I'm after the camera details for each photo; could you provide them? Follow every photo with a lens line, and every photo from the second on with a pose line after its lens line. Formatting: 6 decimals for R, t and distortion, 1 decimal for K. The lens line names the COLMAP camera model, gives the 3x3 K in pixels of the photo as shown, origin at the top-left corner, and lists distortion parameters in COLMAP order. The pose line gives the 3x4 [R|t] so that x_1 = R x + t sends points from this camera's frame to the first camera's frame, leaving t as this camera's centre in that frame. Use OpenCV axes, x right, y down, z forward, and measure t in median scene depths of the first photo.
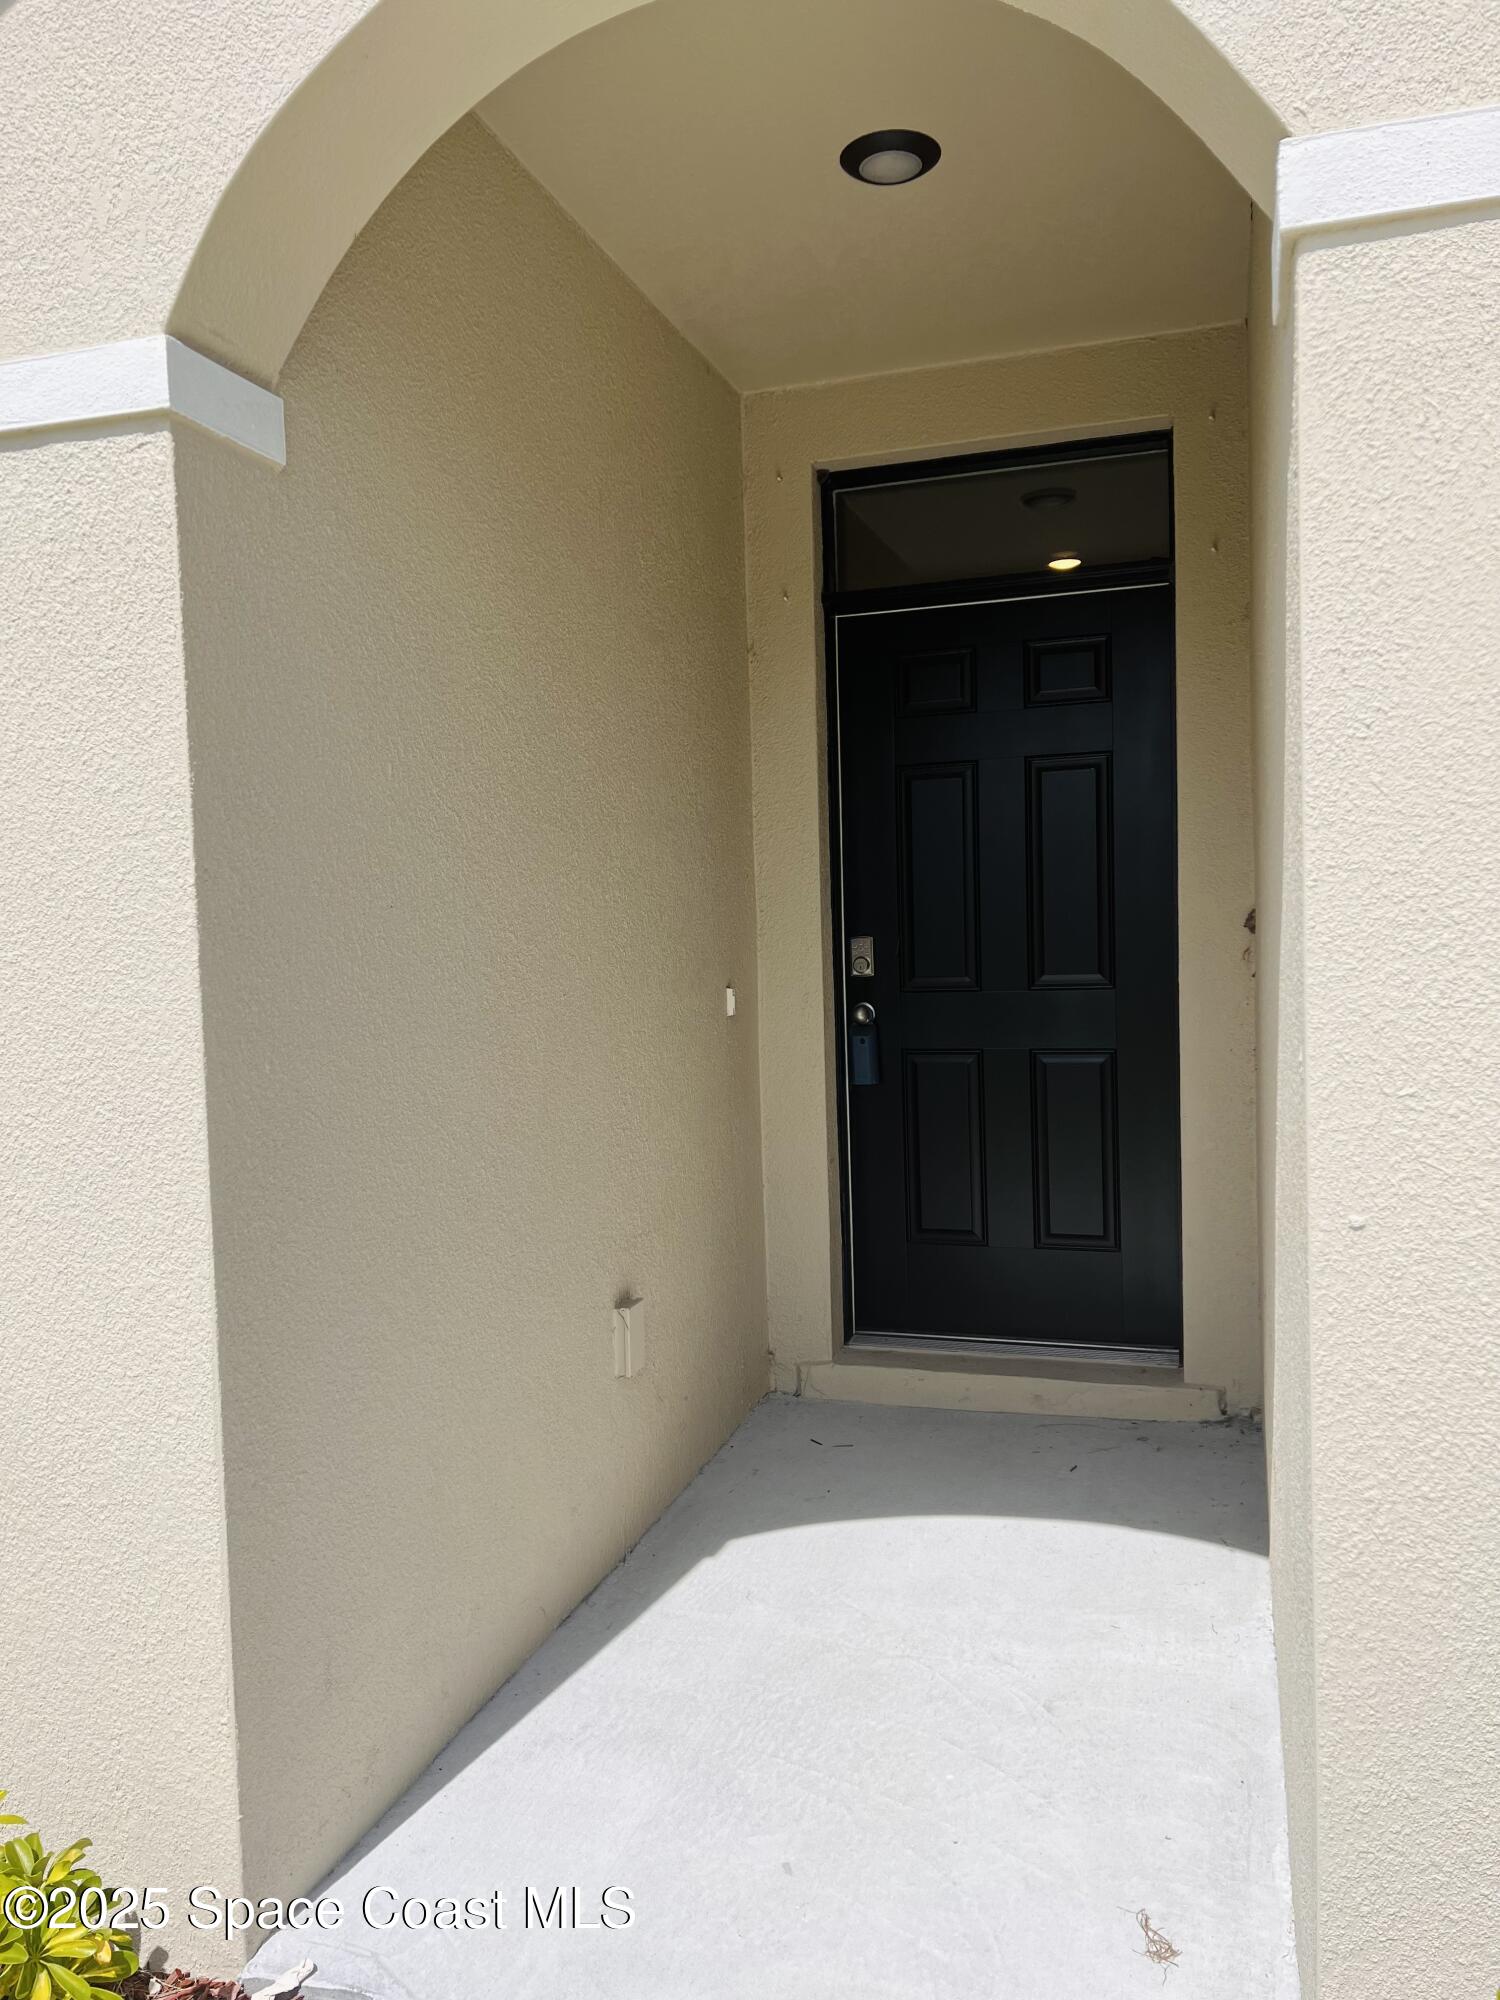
lens RADIAL K [[1502.9, 0, 761.6], [0, 1502.9, 1001.5], [0, 0, 1]] dist [0.042674, -0.044889]
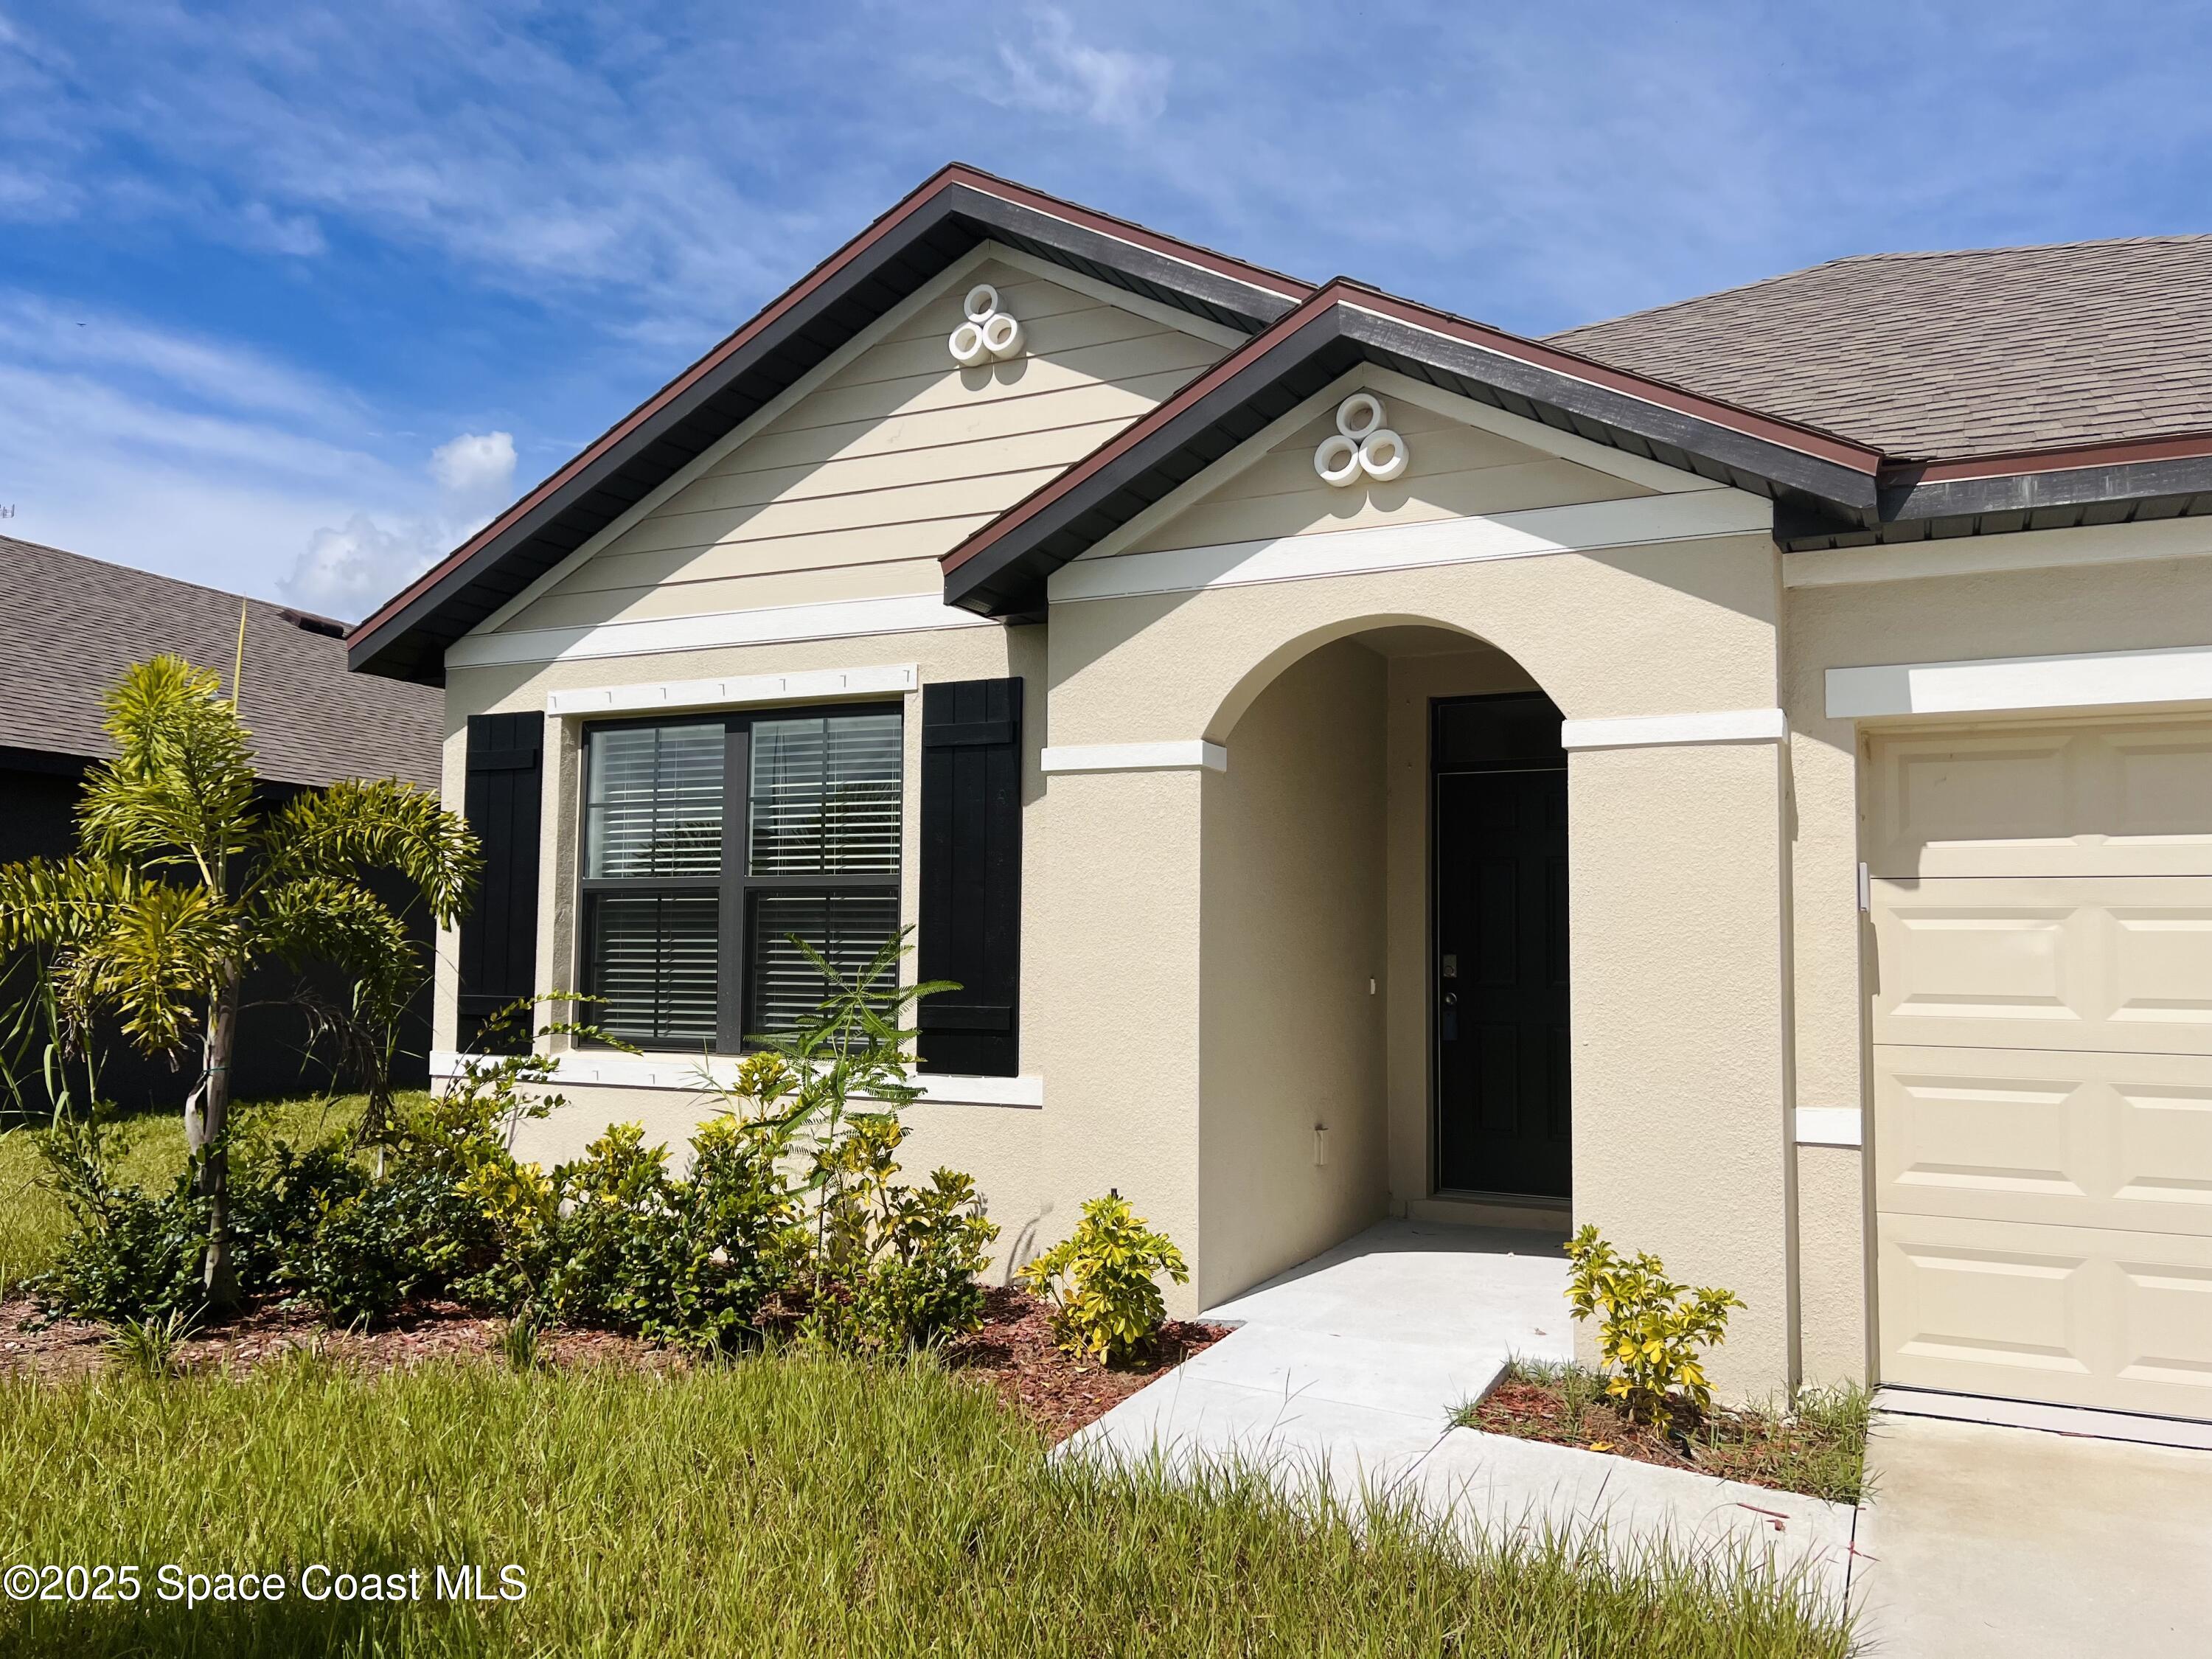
lens RADIAL K [[1662.2, 0, 1099.3], [0, 1662.2, 845.4], [0, 0, 1]] dist [0.042674, -0.044889]
pose [[0.986305, 0.028757, -0.162407, -0.032031], [-0.045998, 0.993573, -0.103423, 0.067950], [0.158389, 0.109477, 0.981289, -1.305935]]
